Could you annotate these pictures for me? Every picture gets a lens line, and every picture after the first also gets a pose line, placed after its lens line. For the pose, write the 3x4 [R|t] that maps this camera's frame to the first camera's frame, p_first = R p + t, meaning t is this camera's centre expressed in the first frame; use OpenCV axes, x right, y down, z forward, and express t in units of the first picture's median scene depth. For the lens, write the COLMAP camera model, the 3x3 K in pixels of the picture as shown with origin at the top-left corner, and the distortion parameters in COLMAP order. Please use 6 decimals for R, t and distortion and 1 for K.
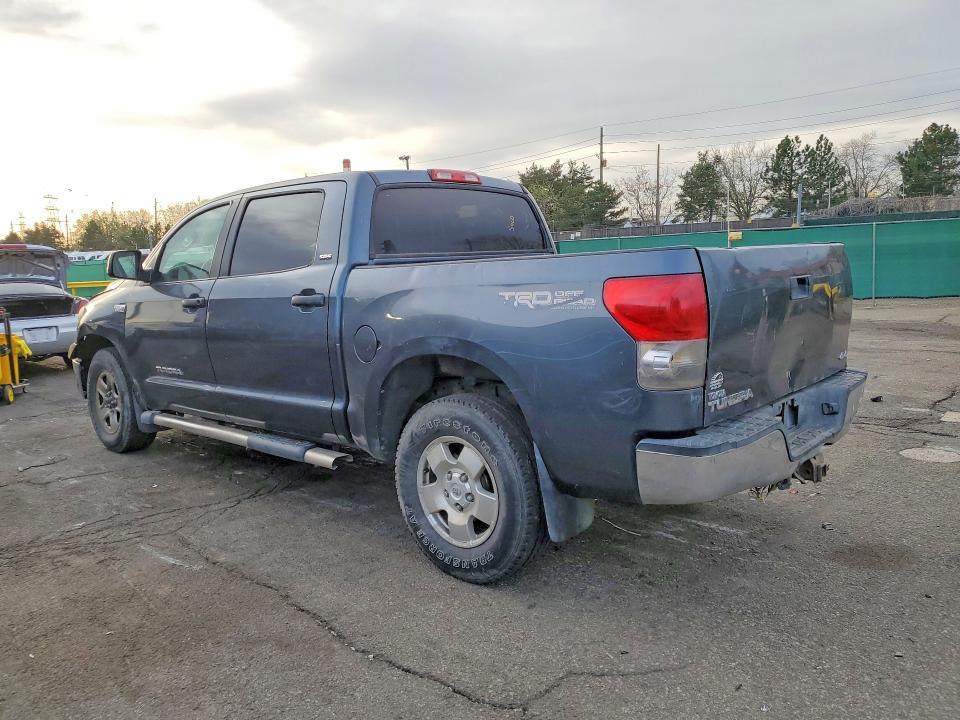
lens RADIAL K [[748.8, 0, 476.1], [0, 748.8, 363.3], [0, 0, 1]] dist [0.023730, -0.010998]
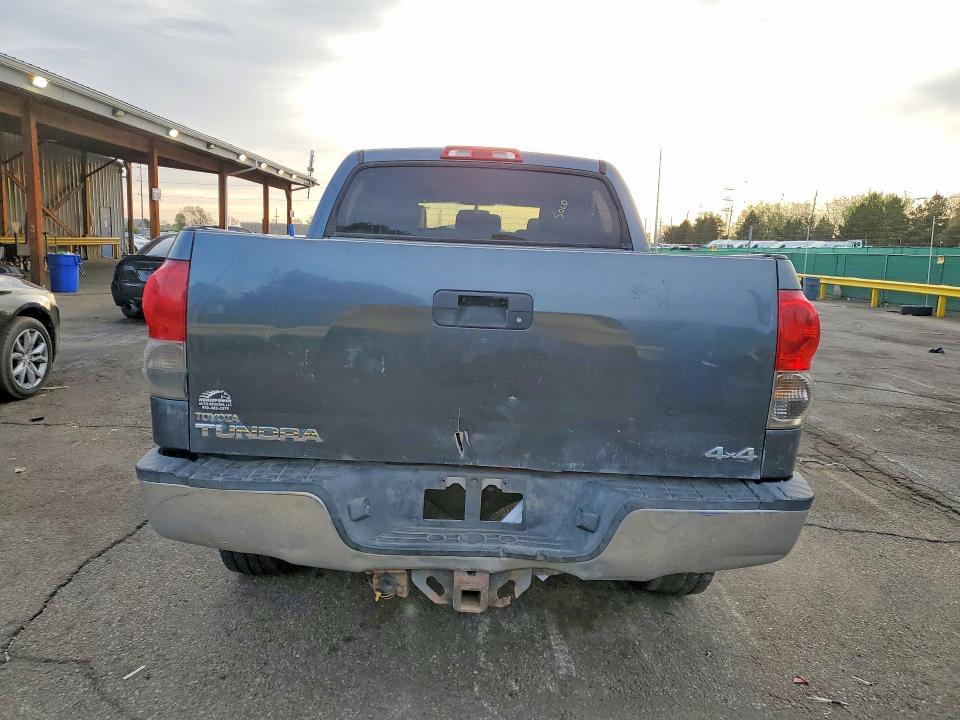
lens RADIAL K [[748.8, 0, 459.6], [0, 748.8, 360.9], [0, 0, 1]] dist [0.023730, -0.010998]
pose [[0.655487, 0.178200, -0.733881, 0.633539], [-0.173219, 0.981331, 0.083570, -0.076346], [0.735073, 0.072343, 0.674117, 0.390278]]
